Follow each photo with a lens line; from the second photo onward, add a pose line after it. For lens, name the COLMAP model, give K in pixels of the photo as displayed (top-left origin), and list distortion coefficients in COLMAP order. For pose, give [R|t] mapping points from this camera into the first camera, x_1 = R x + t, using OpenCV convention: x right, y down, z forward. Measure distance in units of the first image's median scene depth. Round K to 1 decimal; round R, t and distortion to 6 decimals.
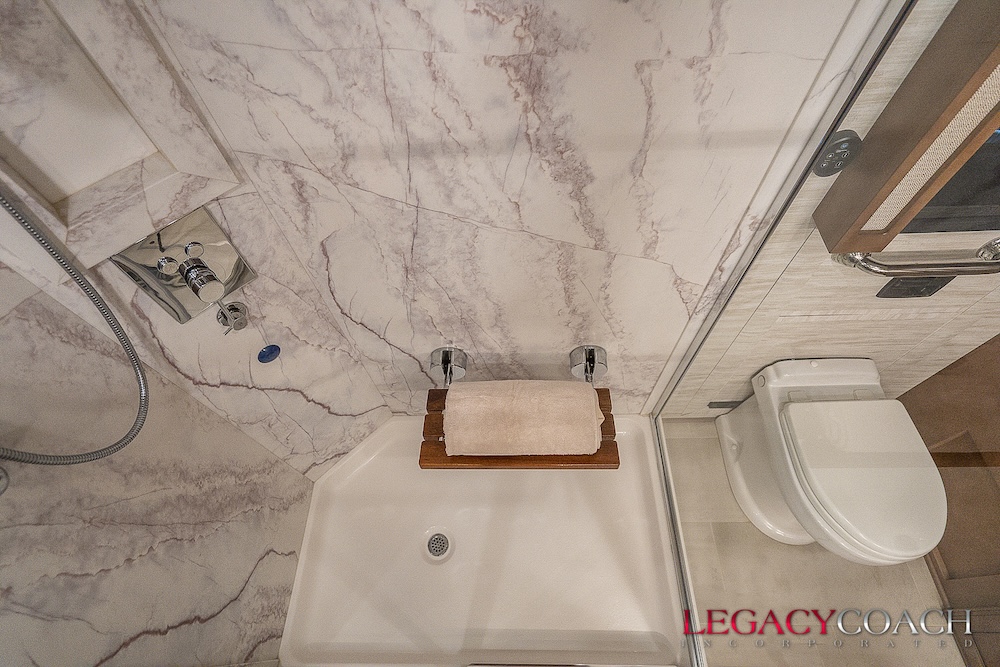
lens RADIAL K [[472.8, 0, 500.0], [0, 472.8, 333.5], [0, 0, 1]] dist [0.000043, 0.000223]
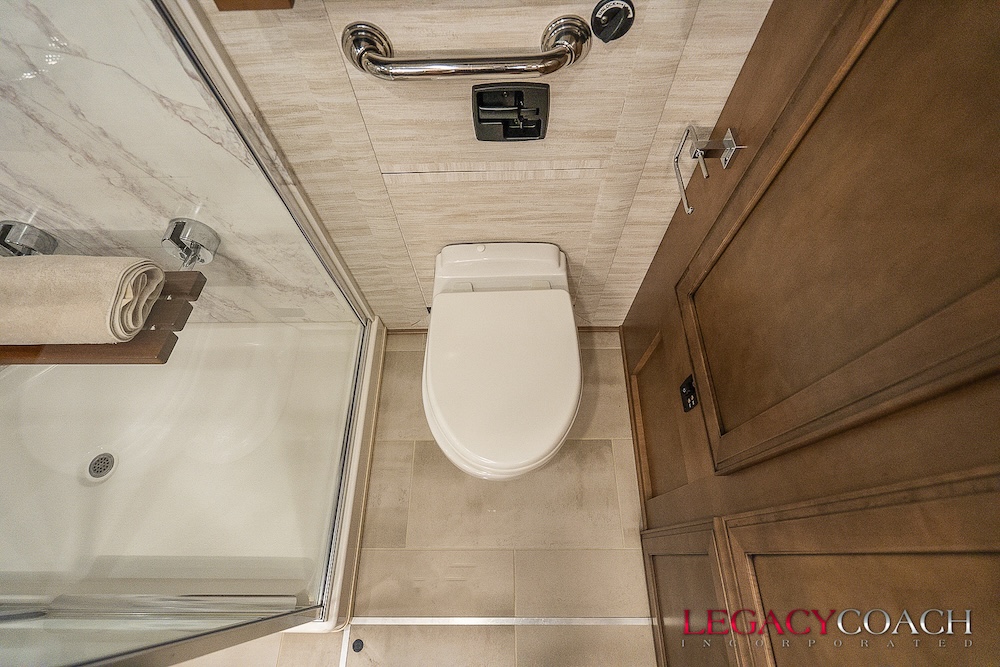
lens RADIAL K [[445.7, 0, 500.0], [0, 445.7, 333.5], [0, 0, 1]] dist [-0.000951, -0.000043]
pose [[0.999752, 0.001744, 0.022188, 1.102110], [-0.003951, 0.994997, 0.099827, 0.216127], [-0.021903, -0.099890, 0.994757, 0.347273]]
